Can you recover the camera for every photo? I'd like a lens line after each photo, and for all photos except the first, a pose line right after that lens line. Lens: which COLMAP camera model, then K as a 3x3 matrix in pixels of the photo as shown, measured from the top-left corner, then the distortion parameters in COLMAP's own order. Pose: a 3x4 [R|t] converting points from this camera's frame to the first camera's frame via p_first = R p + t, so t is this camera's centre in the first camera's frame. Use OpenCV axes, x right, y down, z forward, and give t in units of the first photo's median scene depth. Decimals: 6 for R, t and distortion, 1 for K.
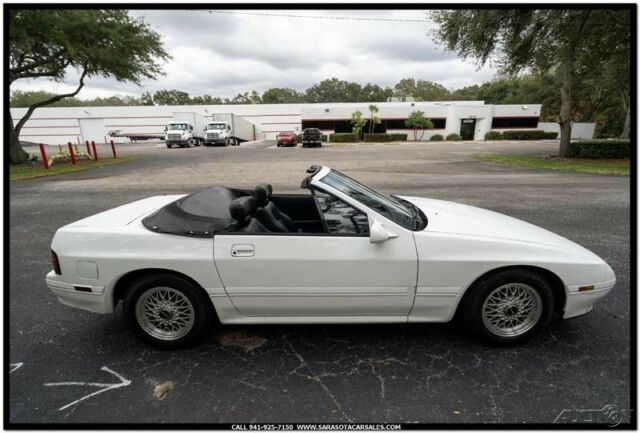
lens RADIAL K [[303.1, 0, 320.0], [0, 303.1, 216.5], [0, 0, 1]] dist [-0.001762, 0.007592]
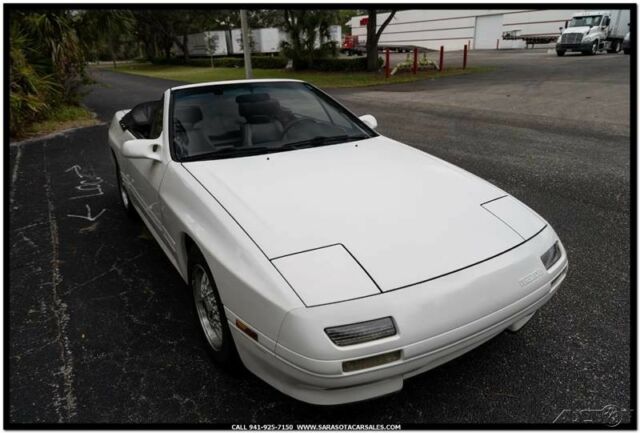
lens RADIAL K [[441.1, 0, 320.0], [0, 441.1, 216.5], [0, 0, 1]] dist [0.006009, 0.002558]
pose [[0.520984, 0.302579, -0.798137, 0.090776], [-0.199893, 0.952308, 0.230546, -0.009762], [0.829831, 0.039431, 0.556621, 0.040140]]
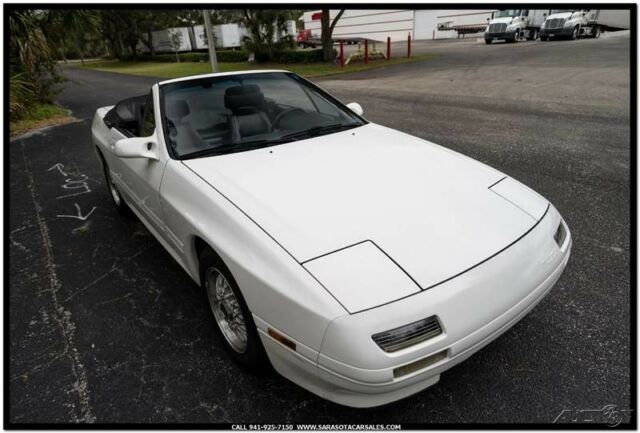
lens RADIAL K [[387.0, 0, 321.4], [0, 387.0, 217.8], [0, 0, 1]] dist [0.004697, 0.001208]
pose [[0.609756, 0.315225, -0.727208, 0.079827], [-0.164221, 0.947845, 0.273168, -0.008807], [0.775390, -0.047143, 0.629721, 0.039355]]
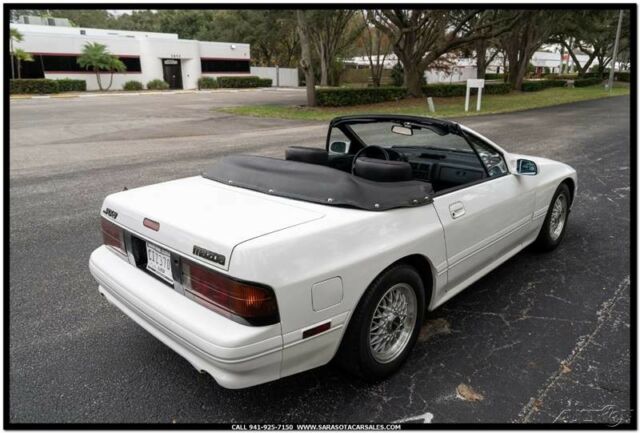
lens RADIAL K [[454.7, 0, 320.0], [0, 454.7, 216.5], [0, 0, 1]] dist [0.005005, 0.001472]
pose [[0.693045, -0.205073, 0.691110, -0.081977], [0.188733, 0.976862, 0.100602, -0.004104], [-0.695750, 0.060714, 0.715713, 0.020830]]
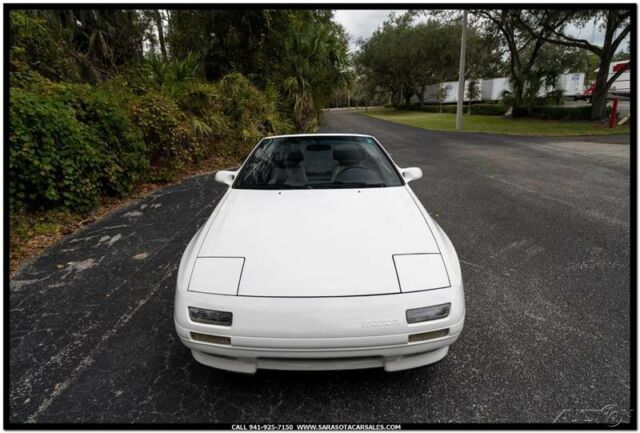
lens RADIAL K [[387.0, 0, 321.4], [0, 387.0, 217.8], [0, 0, 1]] dist [0.004697, 0.001208]
pose [[-0.003340, 0.298505, -0.954402, 0.109962], [-0.229745, 0.928649, 0.291254, -0.022449], [0.973245, 0.220242, 0.065479, 0.076542]]
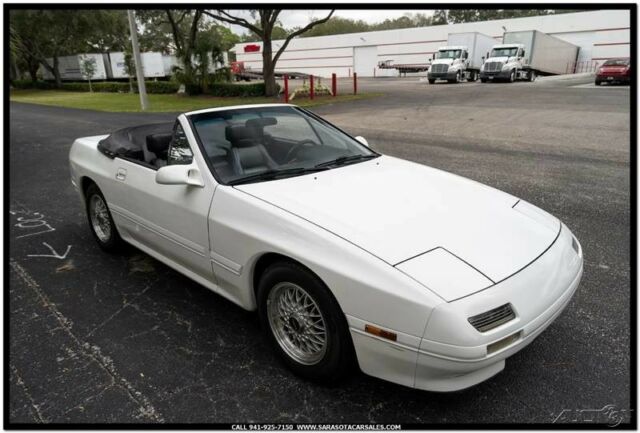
lens RADIAL K [[441.1, 0, 320.0], [0, 441.1, 216.5], [0, 0, 1]] dist [0.006009, 0.002558]
pose [[0.720841, 0.218669, -0.657703, 0.078168], [-0.174139, 0.975628, 0.133515, -0.004403], [0.670868, 0.018289, 0.741351, 0.017708]]
